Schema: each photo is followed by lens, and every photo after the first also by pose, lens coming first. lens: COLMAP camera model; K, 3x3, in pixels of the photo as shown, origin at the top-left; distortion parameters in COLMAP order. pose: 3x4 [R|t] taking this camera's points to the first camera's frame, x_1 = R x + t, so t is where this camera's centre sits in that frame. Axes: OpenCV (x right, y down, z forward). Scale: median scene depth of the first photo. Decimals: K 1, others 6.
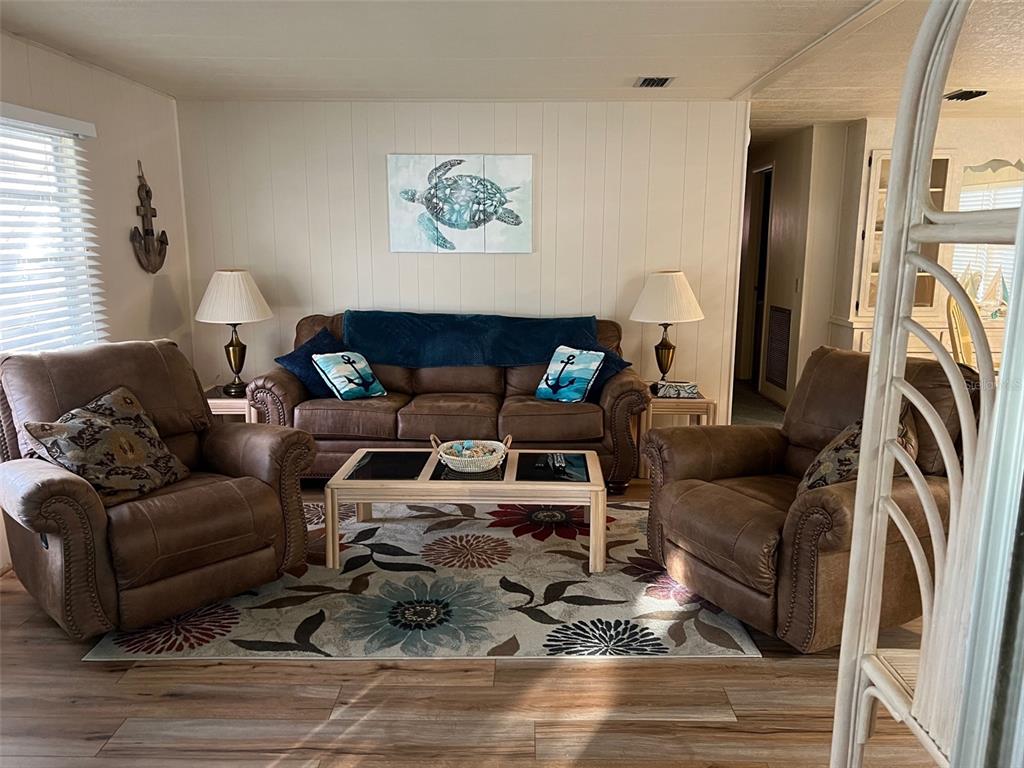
lens RADIAL K [[768.7, 0, 510.8], [0, 768.7, 390.3], [0, 0, 1]] dist [0.062879, -0.068274]
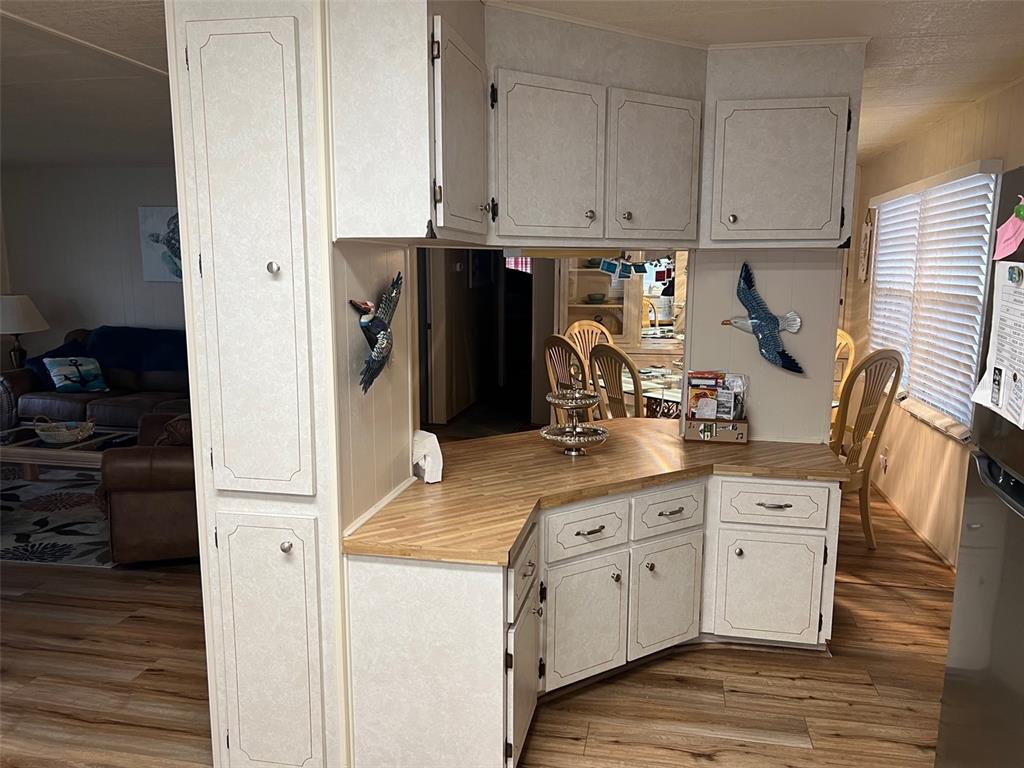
lens RADIAL K [[768.7, 0, 512.3], [0, 768.7, 383.1], [0, 0, 1]] dist [0.062879, -0.068274]
pose [[0.984736, 0.030264, -0.171404, 0.776605], [-0.037364, 0.998566, -0.038347, 0.018330], [0.169998, 0.044166, 0.984454, -0.182221]]
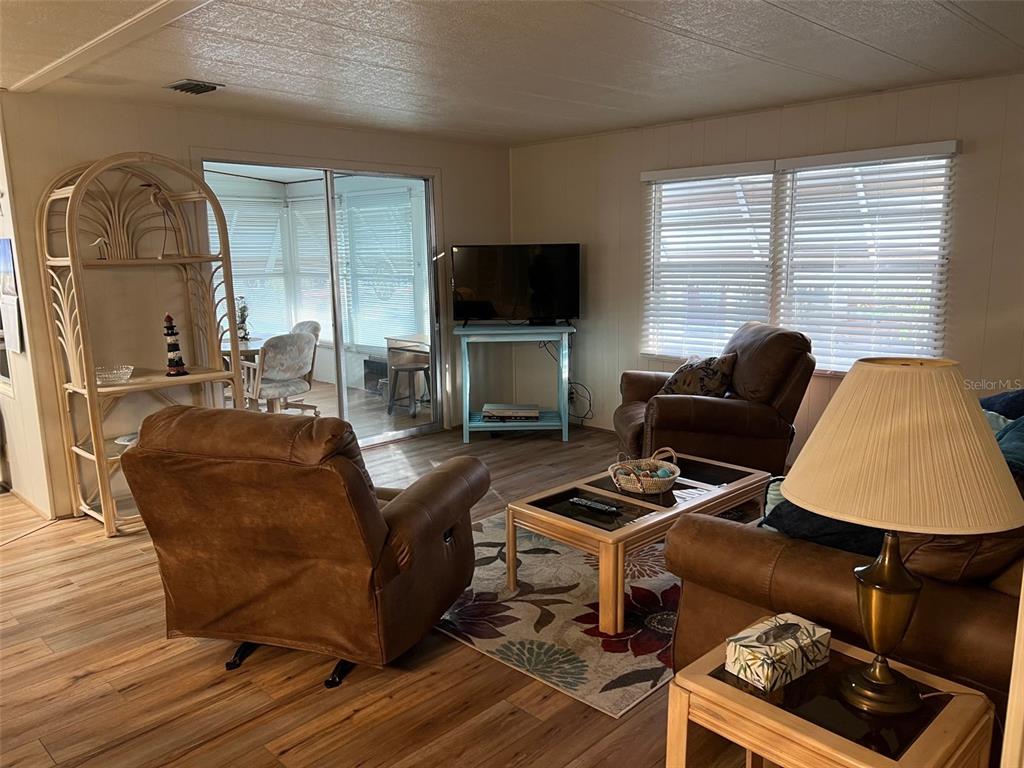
lens RADIAL K [[768.7, 0, 519.8], [0, 768.7, 381.5], [0, 0, 1]] dist [0.062879, -0.068274]
pose [[-0.690076, 0.137678, -0.710520, 0.597443], [-0.119209, 0.946707, 0.299224, -0.245514], [0.713851, 0.291188, -0.636888, 1.194505]]
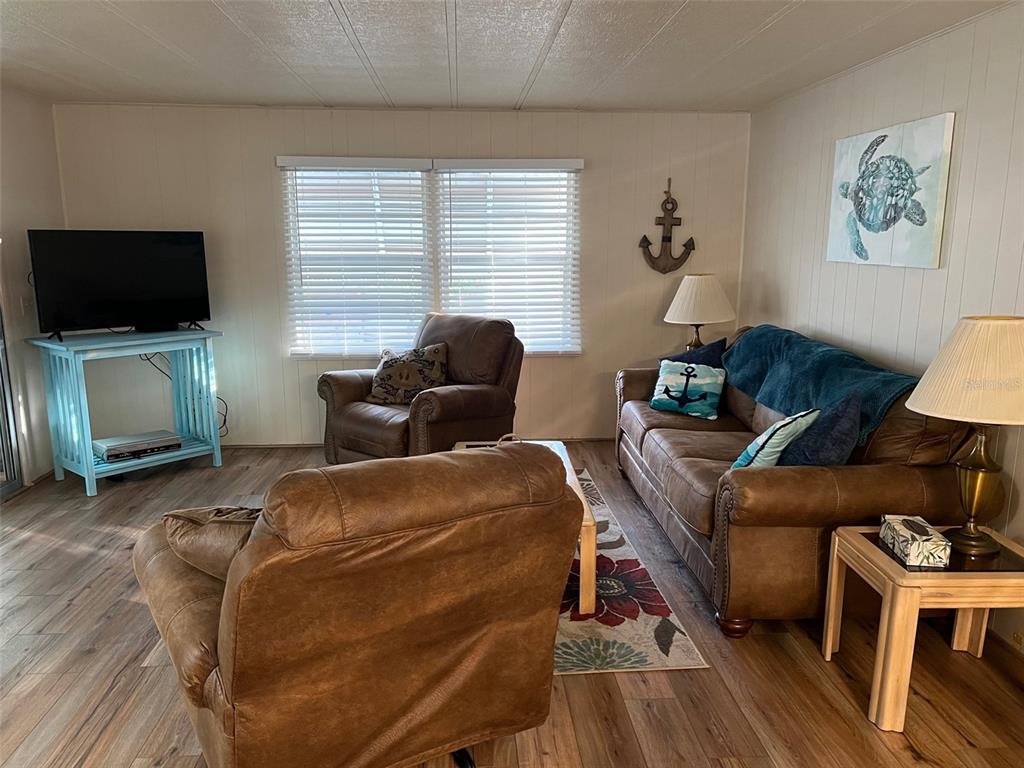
lens RADIAL K [[768.7, 0, 506.1], [0, 768.7, 384.3], [0, 0, 1]] dist [0.062879, -0.068274]
pose [[0.081575, 0.188271, -0.978723, 0.731911], [-0.191887, 0.966591, 0.169944, -0.148723], [0.978021, 0.173941, 0.114977, 0.695869]]
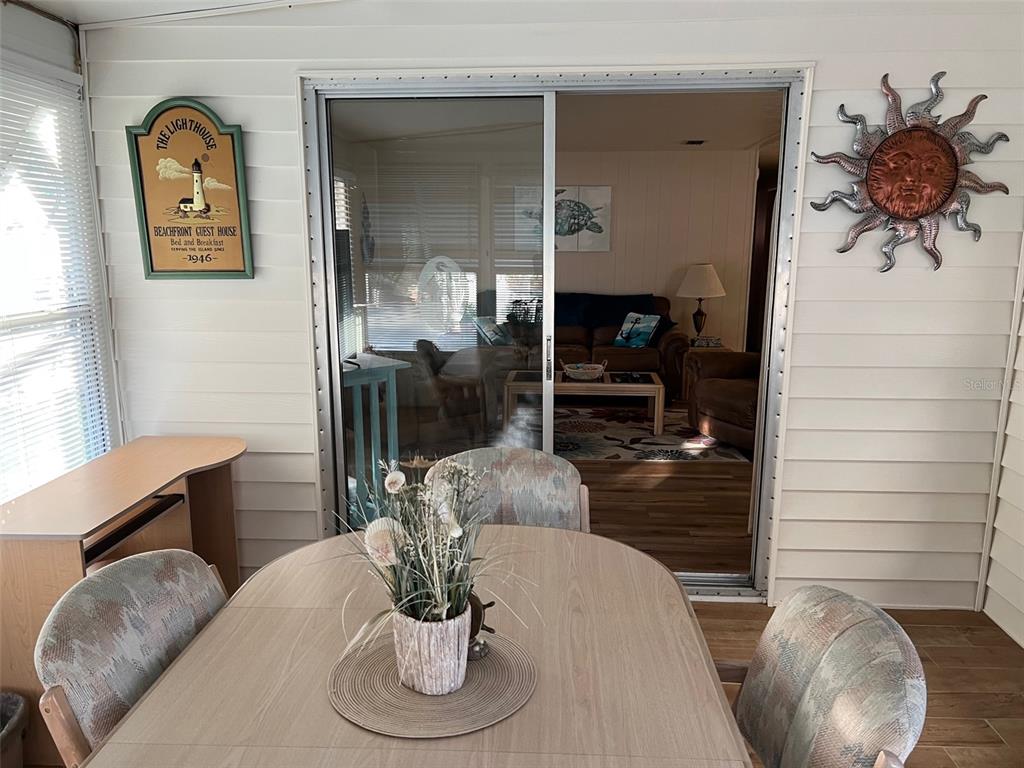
lens RADIAL K [[768.7, 0, 502.9], [0, 768.7, 392.7], [0, 0, 1]] dist [0.062879, -0.068274]
pose [[0.998740, 0.011392, -0.048869, -0.117783], [-0.011190, 0.999928, 0.004389, 0.103238], [0.048916, -0.003837, 0.998796, -0.572460]]
